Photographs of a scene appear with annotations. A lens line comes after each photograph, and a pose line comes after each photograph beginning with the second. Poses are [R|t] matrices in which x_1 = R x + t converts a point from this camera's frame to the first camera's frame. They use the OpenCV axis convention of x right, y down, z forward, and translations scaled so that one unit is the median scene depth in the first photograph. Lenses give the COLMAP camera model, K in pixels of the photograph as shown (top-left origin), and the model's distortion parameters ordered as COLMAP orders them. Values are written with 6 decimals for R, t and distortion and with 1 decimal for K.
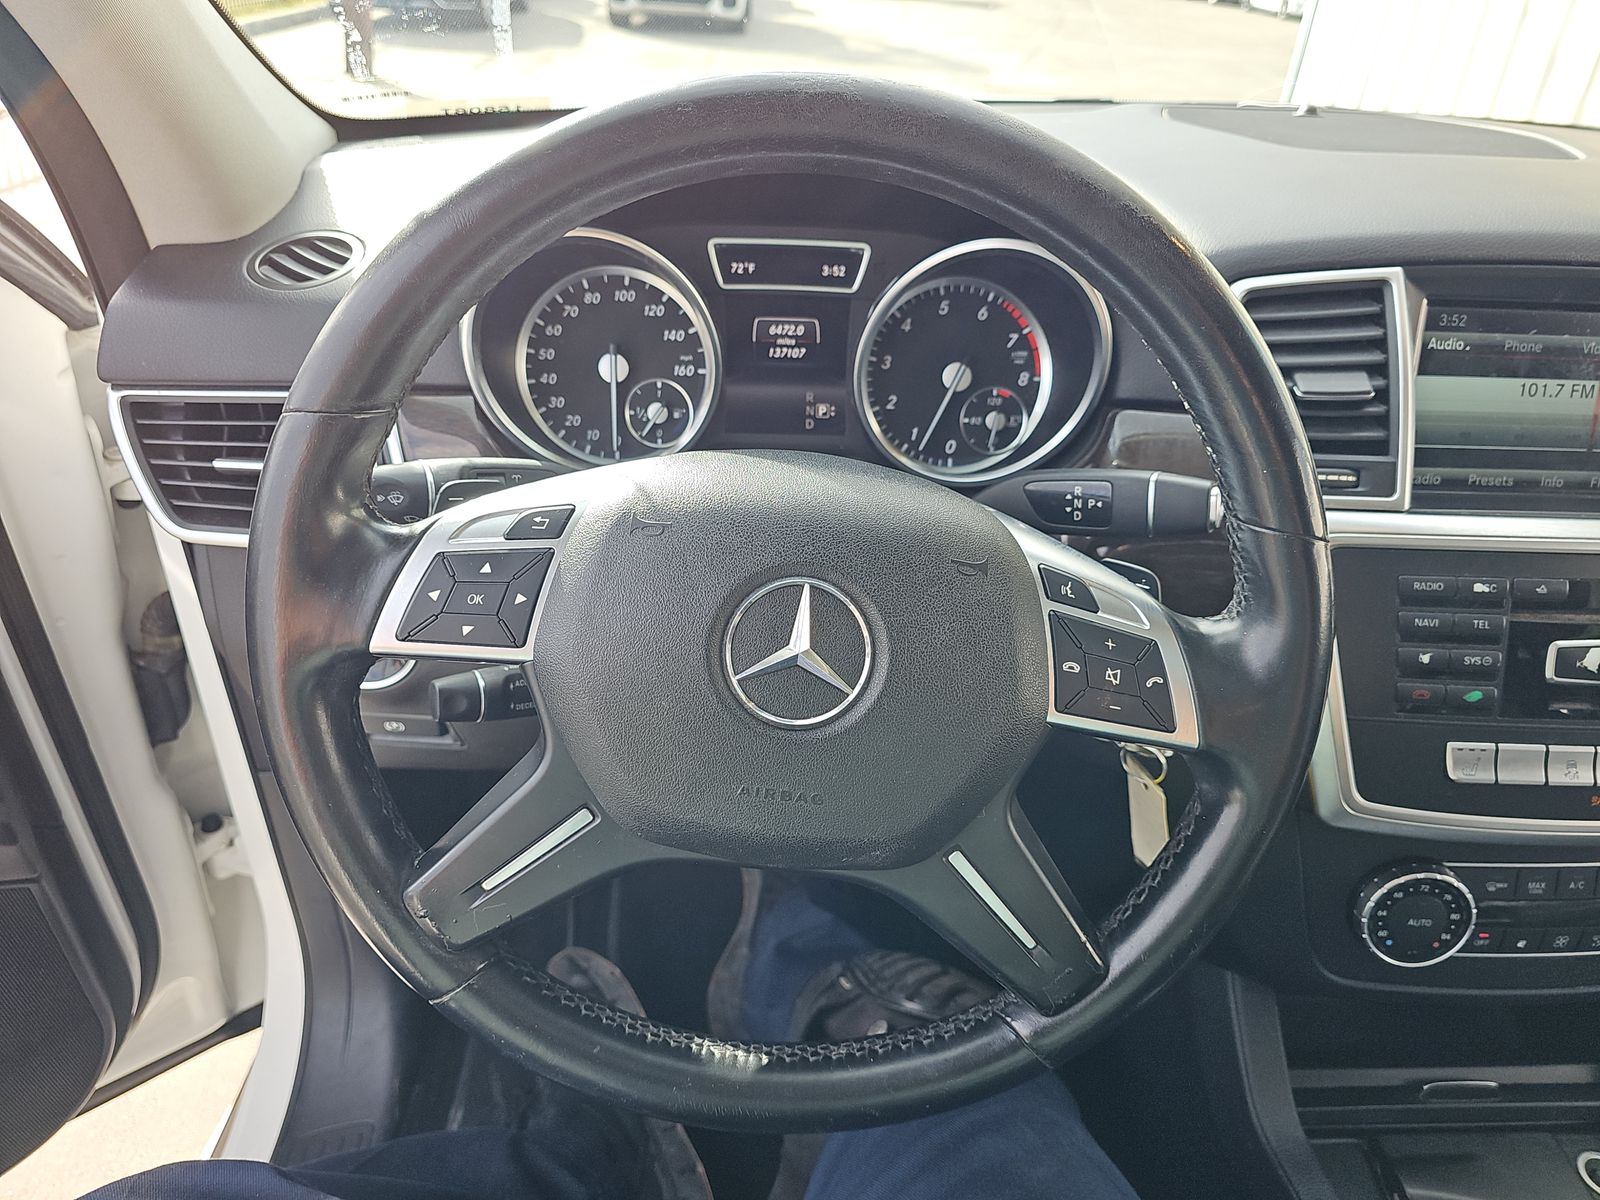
lens RADIAL K [[1069.5, 0, 787.6], [0, 1069.5, 594.1], [0, 0, 1]] dist [0.046269, -0.044492]
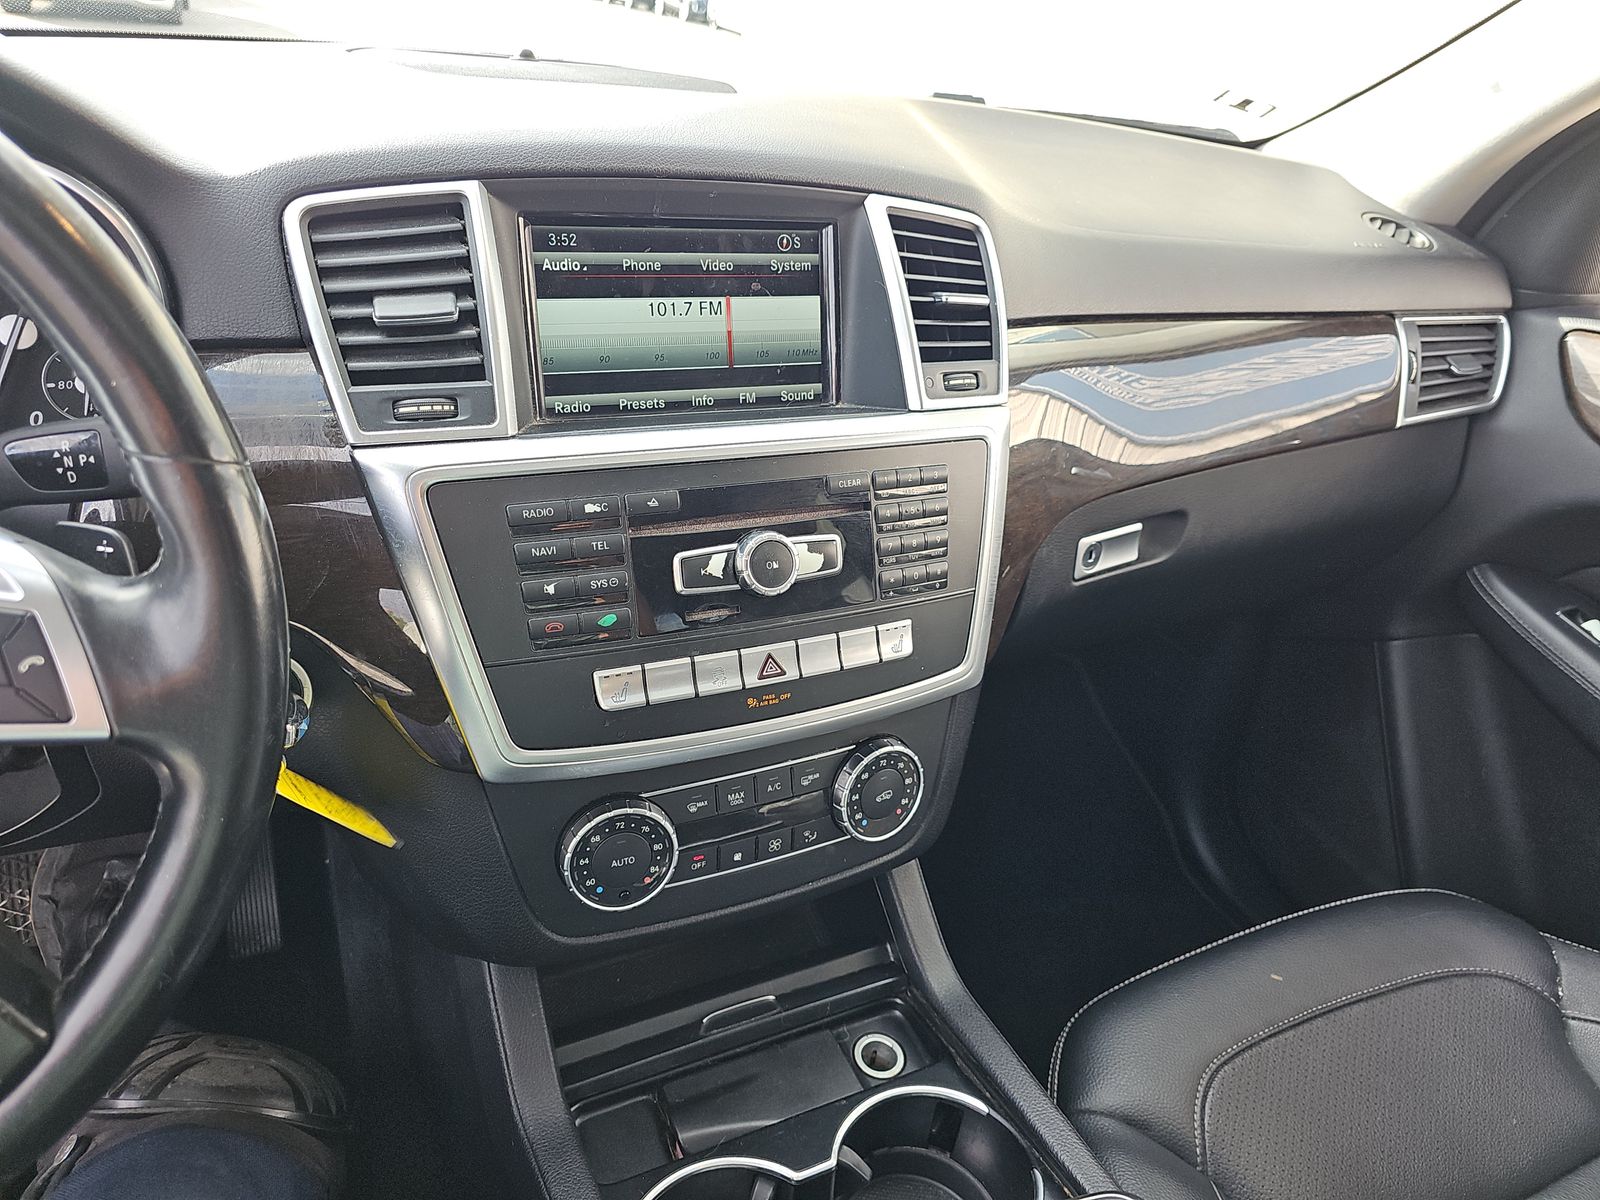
lens RADIAL K [[1069.5, 0, 793.3], [0, 1069.5, 586.4], [0, 0, 1]] dist [0.046269, -0.044492]
pose [[0.918244, -0.147809, 0.367396, 0.372778], [0.153859, 0.988008, 0.012945, 0.066032], [-0.364903, 0.044641, 0.929975, 0.041664]]
